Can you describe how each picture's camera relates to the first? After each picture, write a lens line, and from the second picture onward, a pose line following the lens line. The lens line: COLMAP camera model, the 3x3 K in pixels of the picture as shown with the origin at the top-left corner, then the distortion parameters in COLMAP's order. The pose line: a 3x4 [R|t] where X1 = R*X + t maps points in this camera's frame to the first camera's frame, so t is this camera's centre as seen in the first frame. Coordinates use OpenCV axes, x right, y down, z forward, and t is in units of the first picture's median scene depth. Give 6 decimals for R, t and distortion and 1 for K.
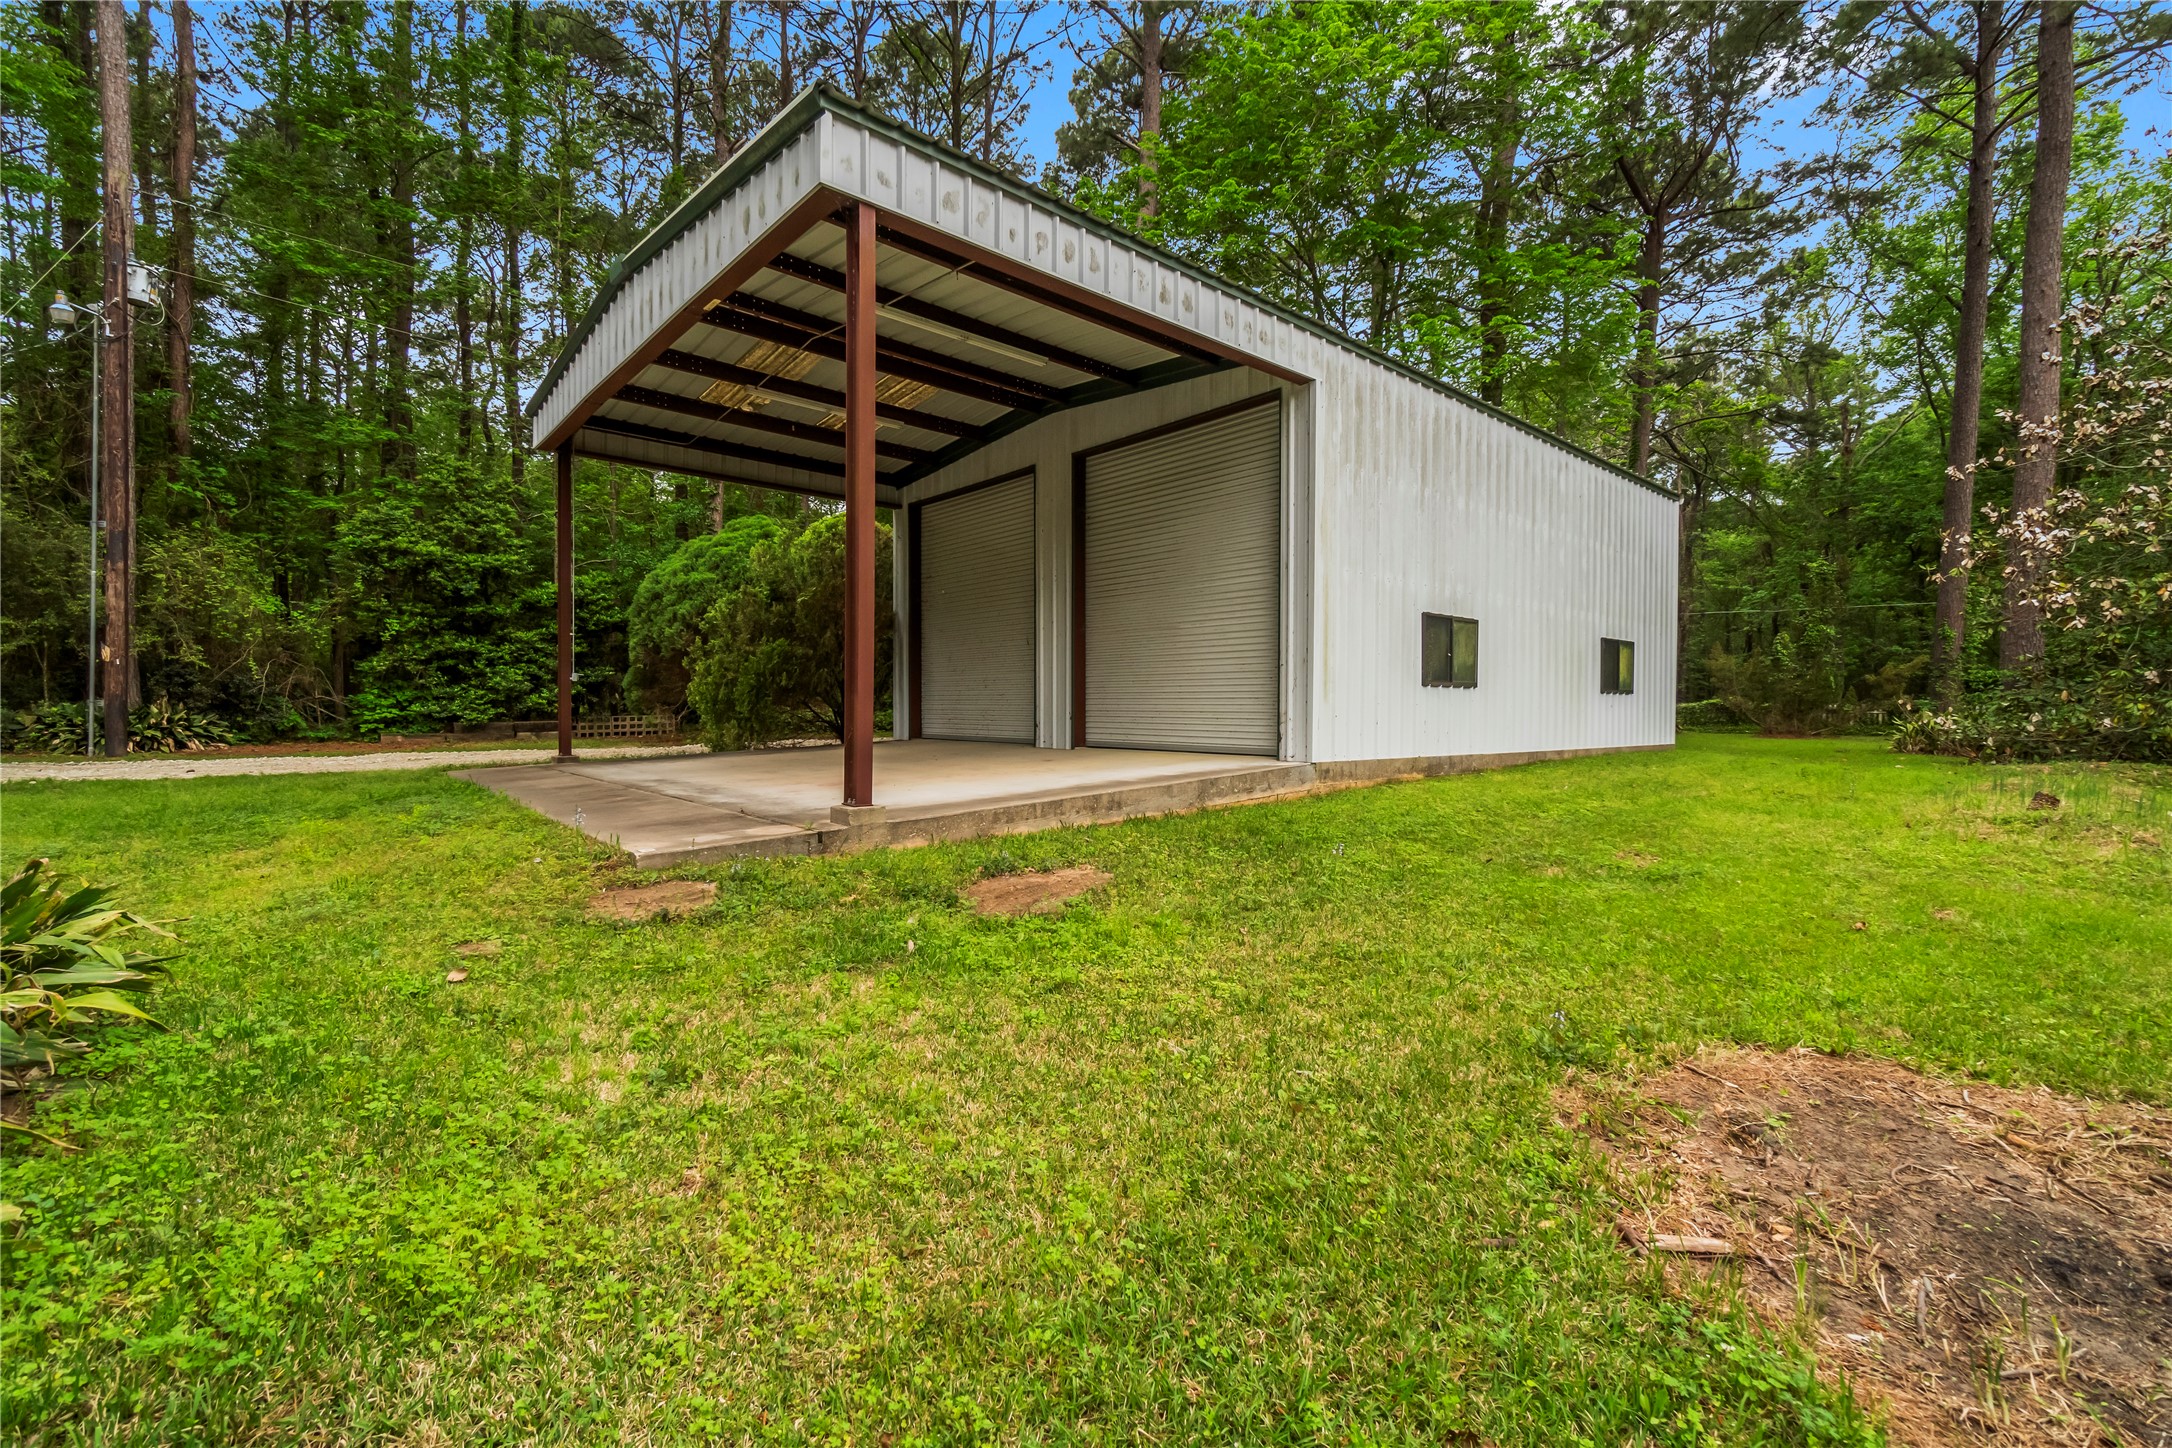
lens RADIAL K [[919.7, 0, 1090.8], [0, 919.7, 722.1], [0, 0, 1]] dist [-0.003602, -0.000677]
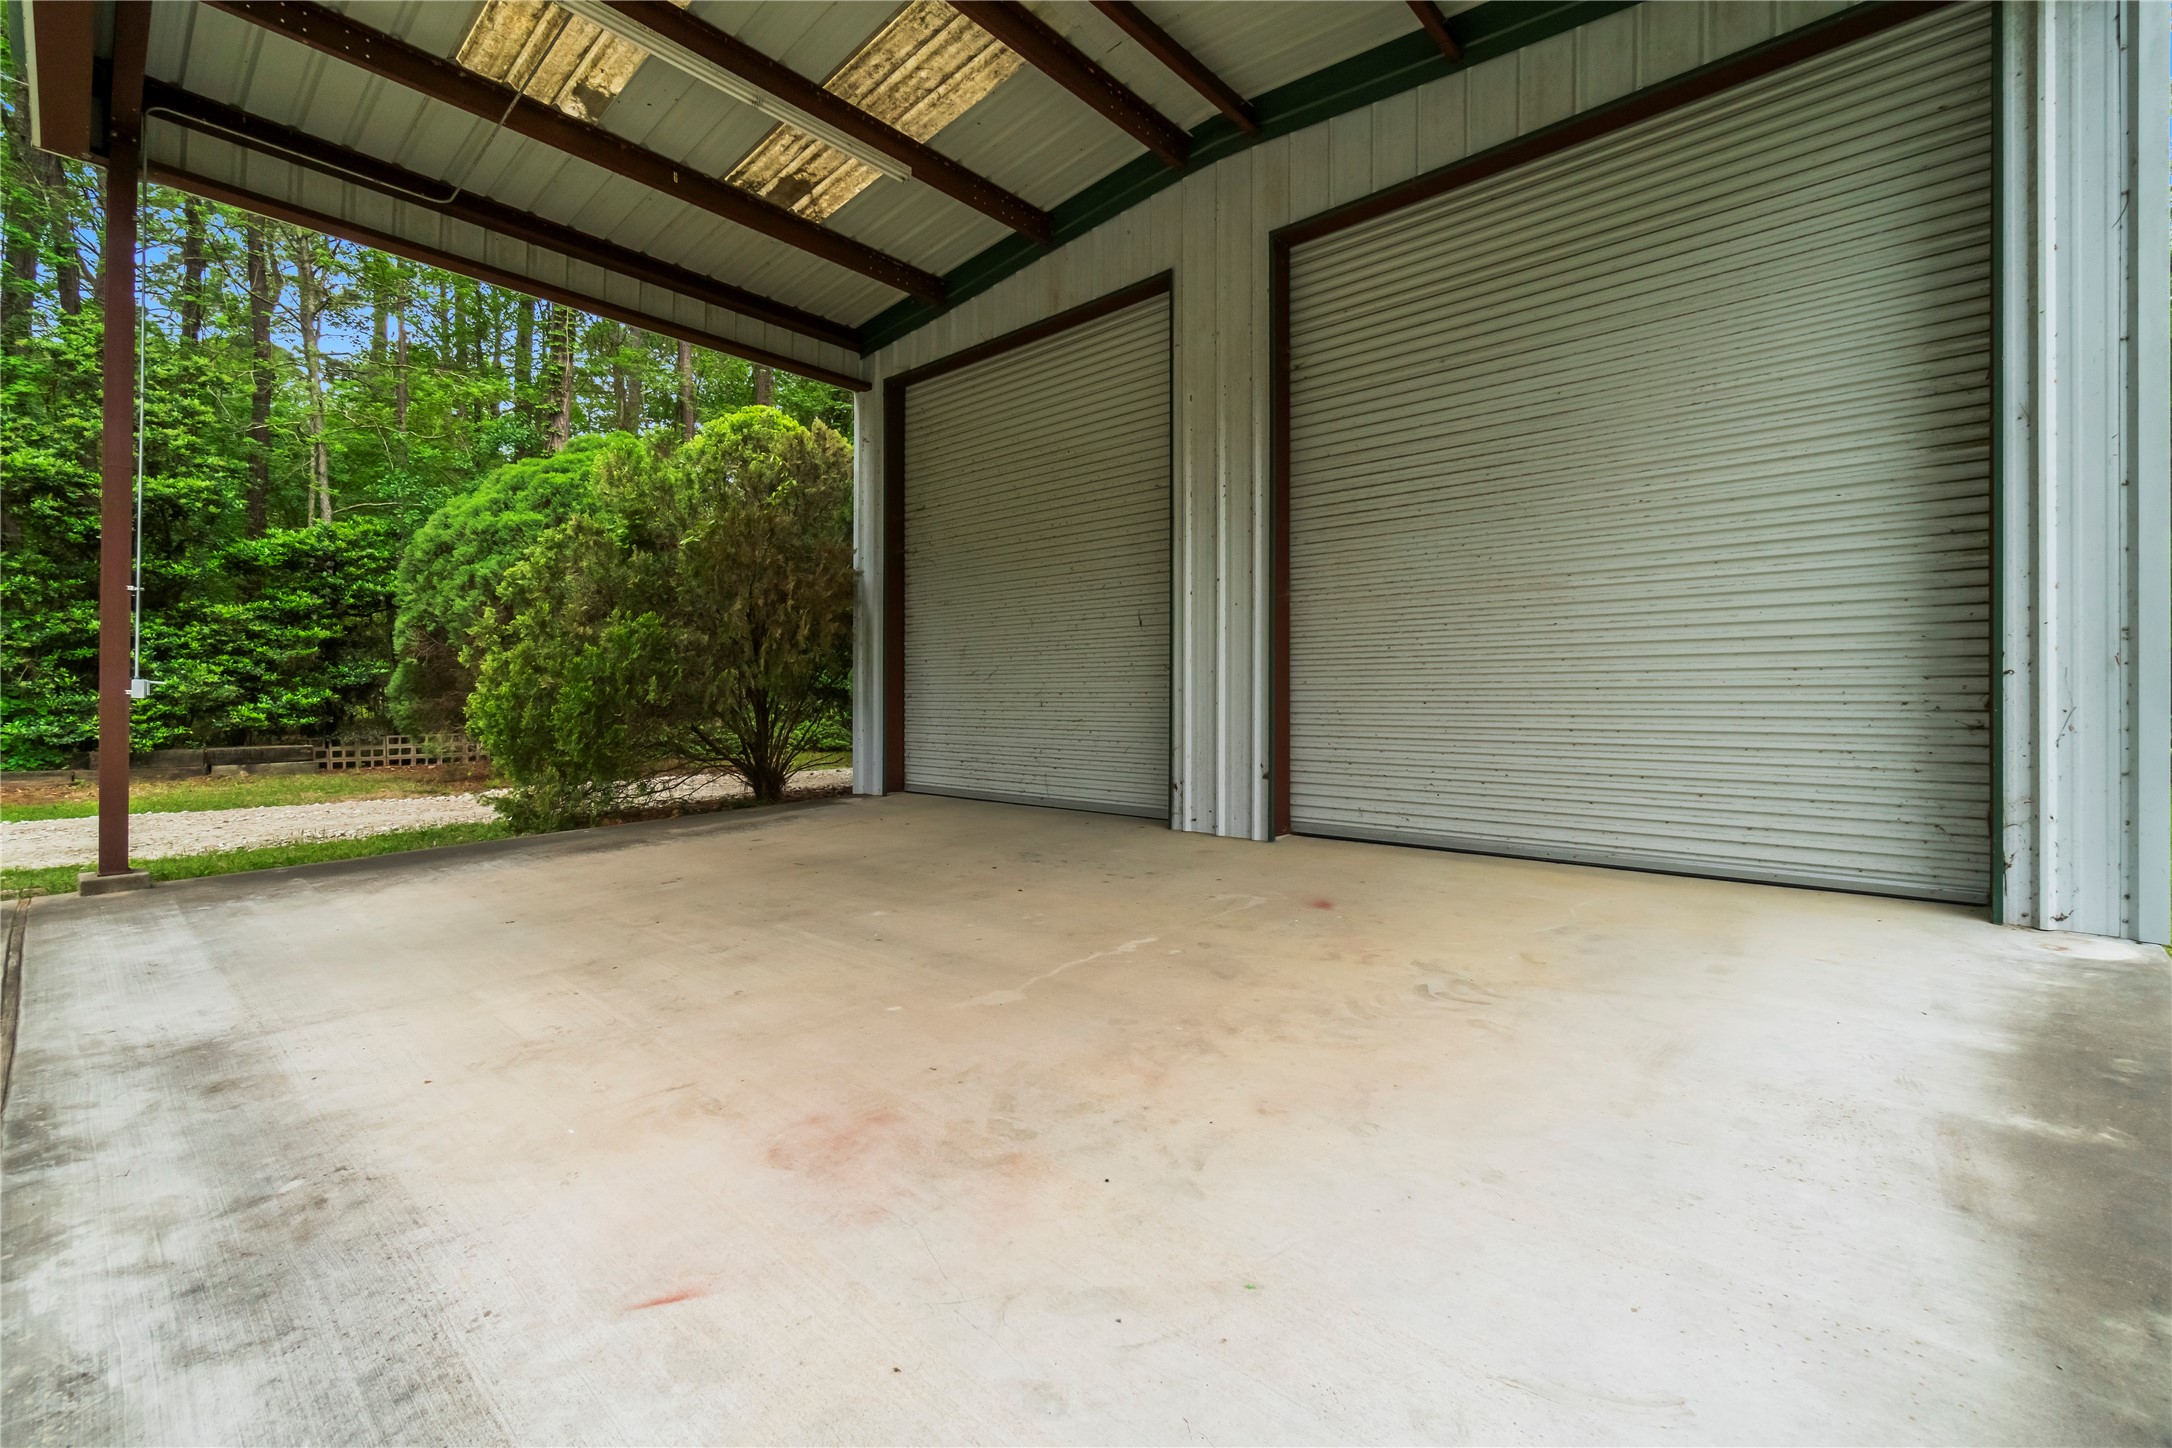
lens RADIAL K [[919.7, 0, 1080.8], [0, 919.7, 711.5], [0, 0, 1]] dist [-0.003602, -0.000677]
pose [[0.994471, 0.000774, 0.105008, -0.124951], [-0.000045, 0.999976, -0.006939, -0.025769], [-0.105010, 0.006896, 0.994447, 0.386494]]
